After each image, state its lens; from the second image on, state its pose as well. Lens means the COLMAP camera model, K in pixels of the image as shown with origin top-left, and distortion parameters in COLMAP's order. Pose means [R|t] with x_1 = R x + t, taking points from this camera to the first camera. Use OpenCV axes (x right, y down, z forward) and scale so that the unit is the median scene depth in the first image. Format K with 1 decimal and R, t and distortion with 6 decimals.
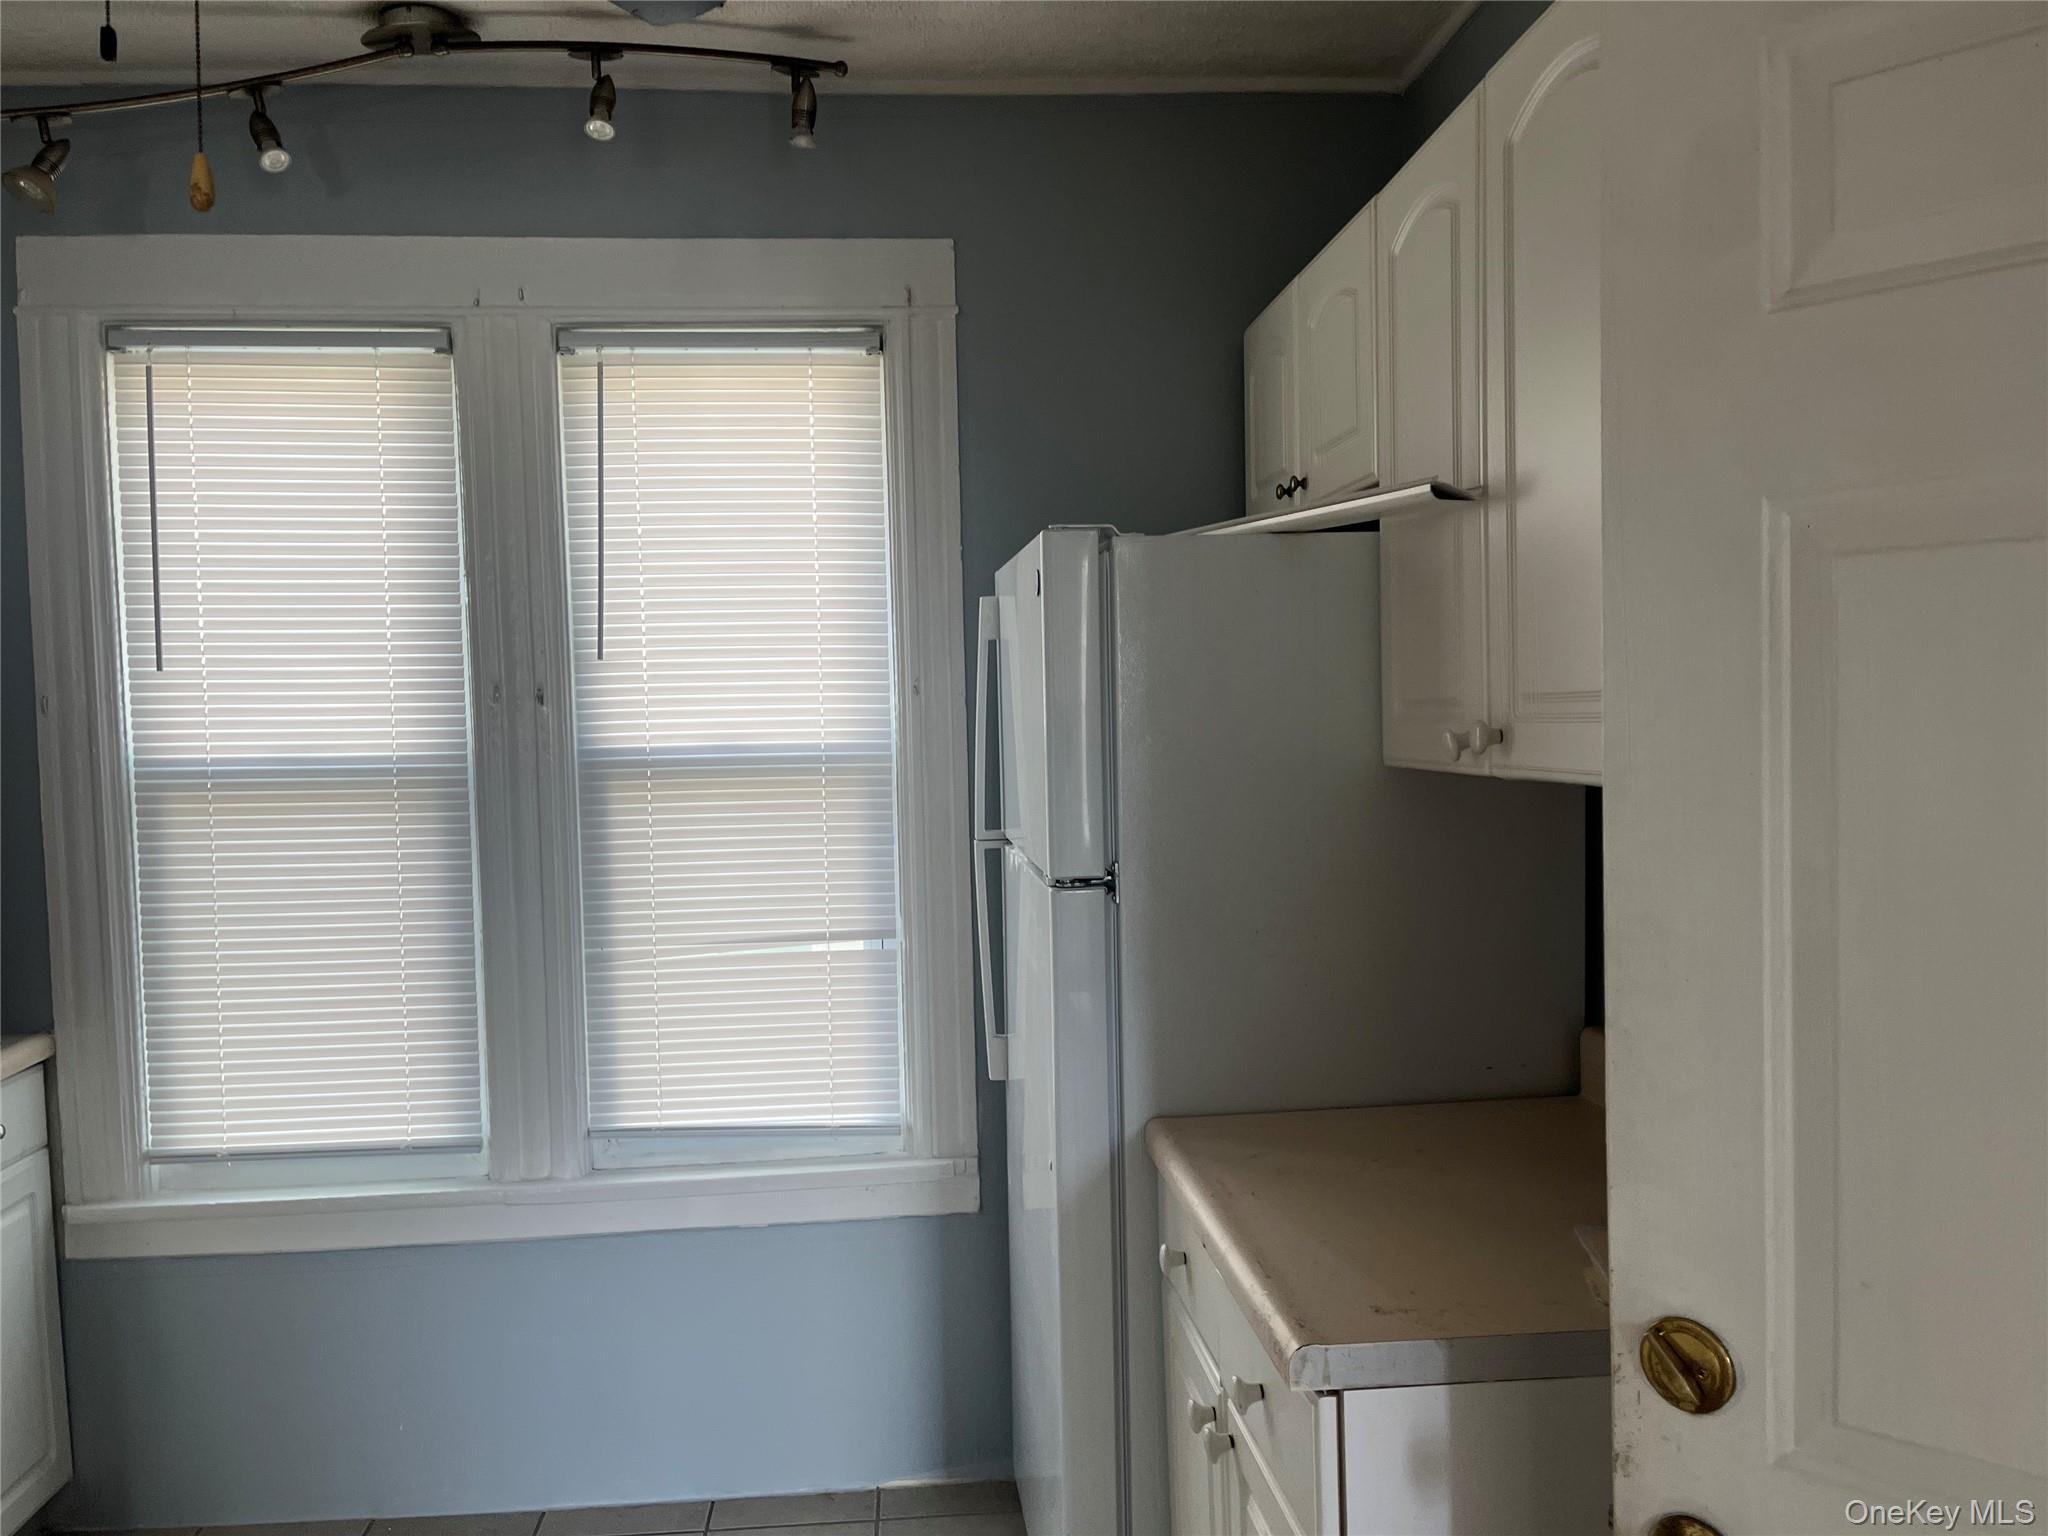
lens RADIAL K [[1518.5, 0, 1022.8], [0, 1518.5, 772.9], [0, 0, 1]] dist [0.051941, -0.079514]
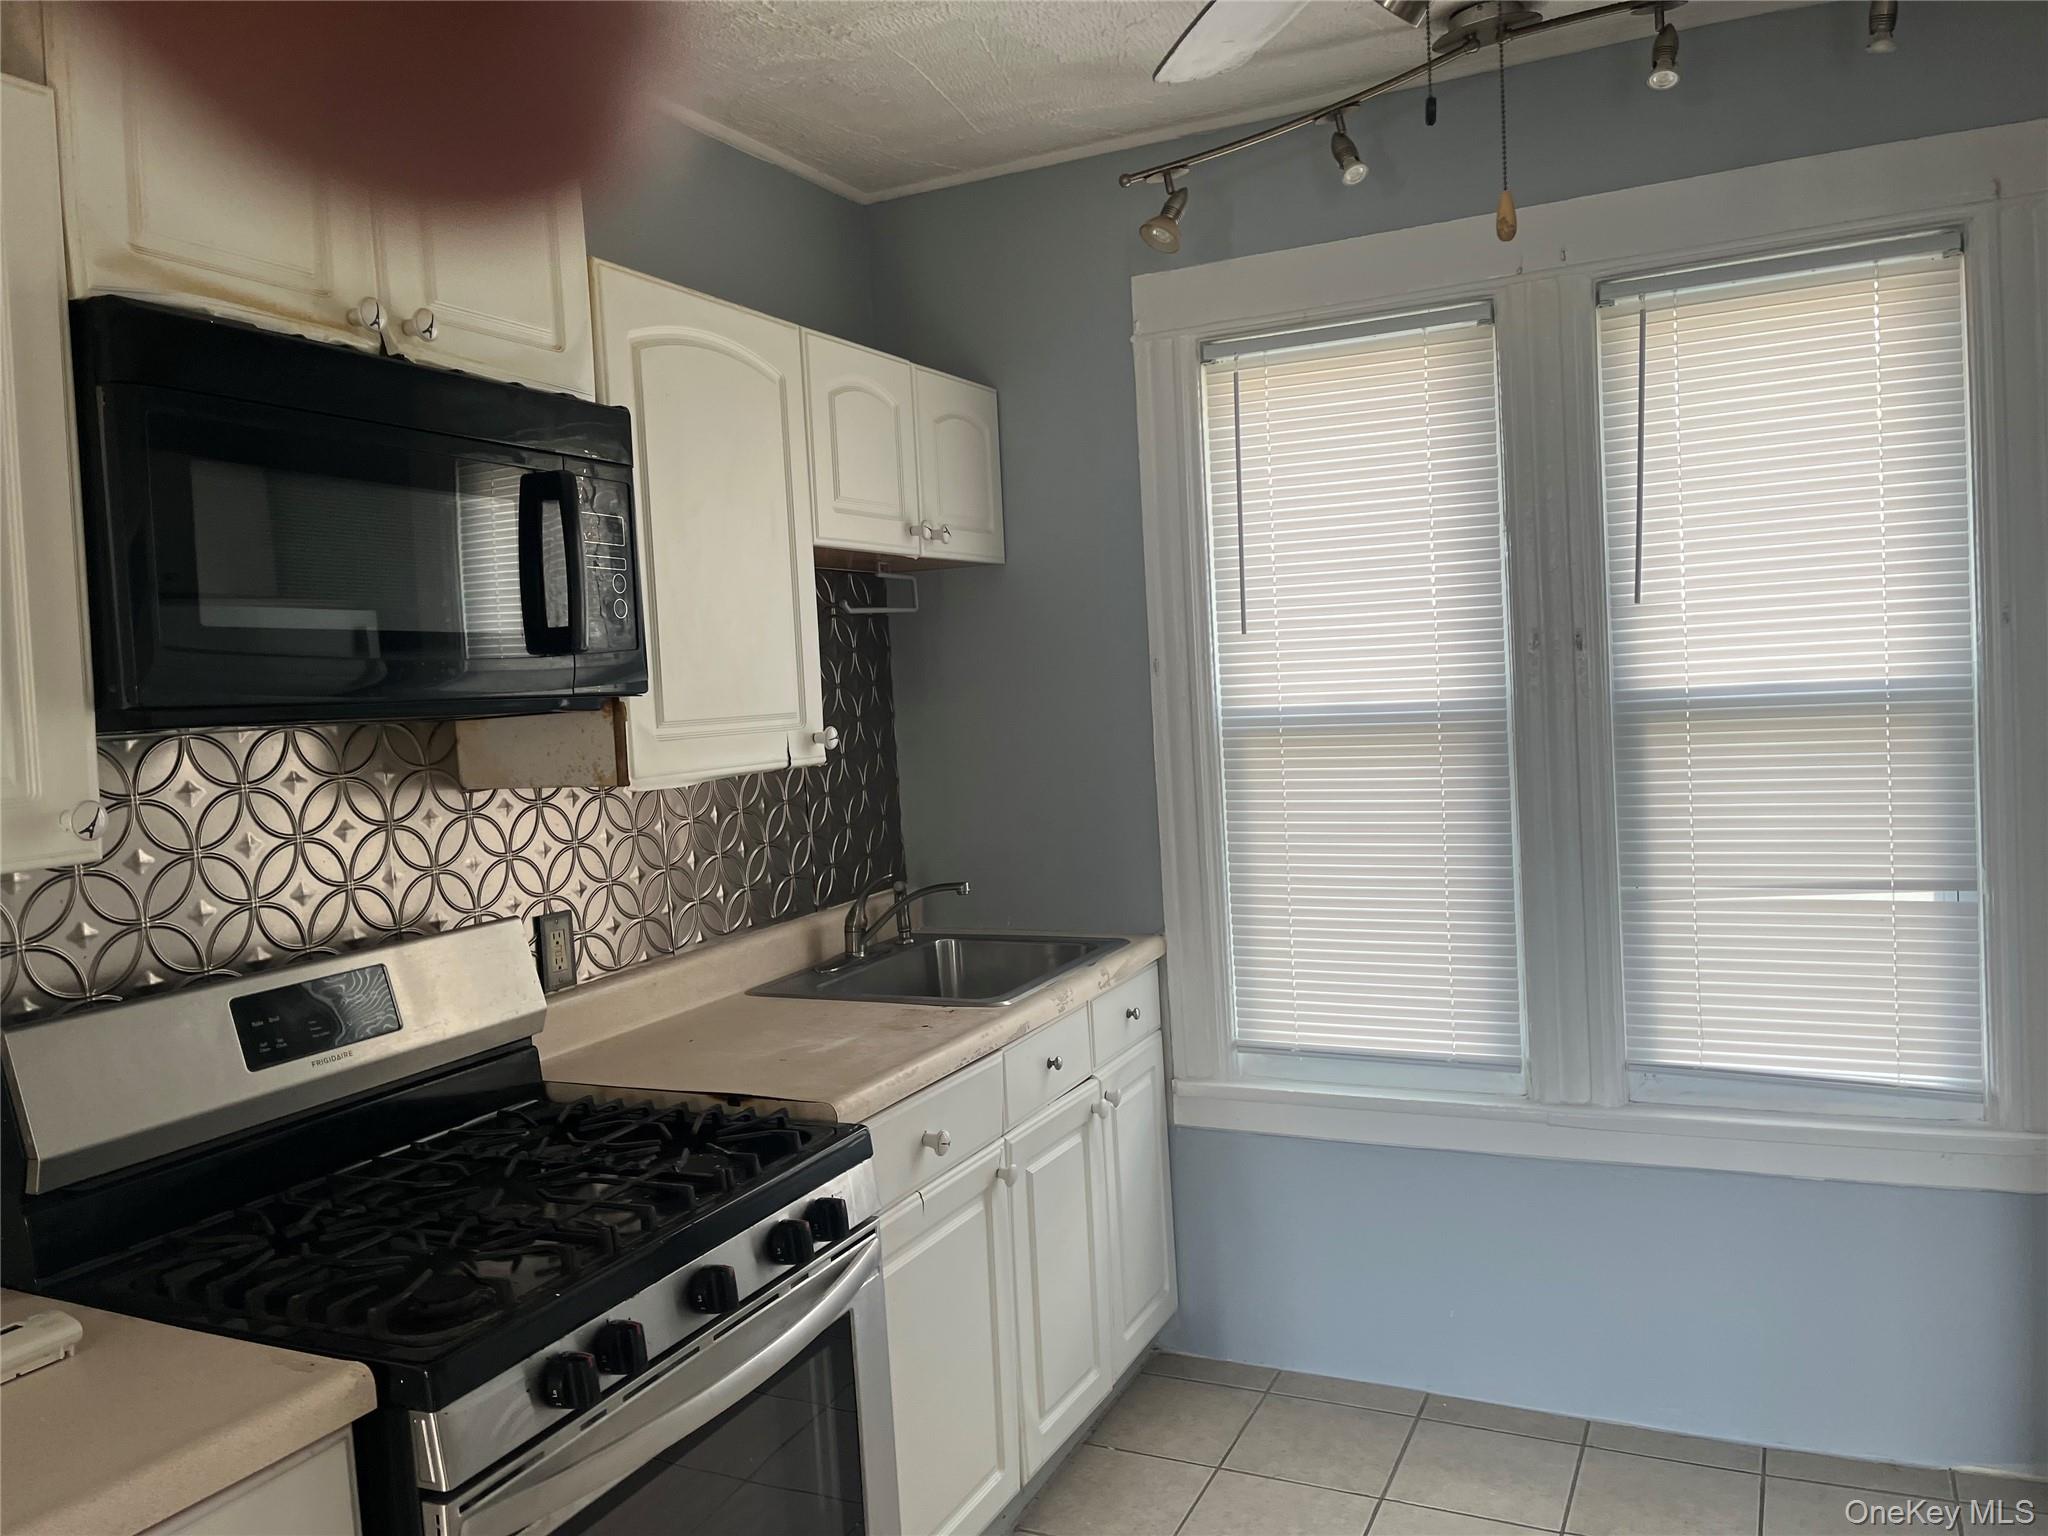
lens RADIAL K [[1518.5, 0, 1027.2], [0, 1518.5, 755.7], [0, 0, 1]] dist [0.051941, -0.079514]
pose [[0.863875, -0.002367, -0.503700, -0.116943], [0.012960, 0.999762, 0.017531, 0.004264], [0.503539, -0.021672, 0.863701, -0.089275]]
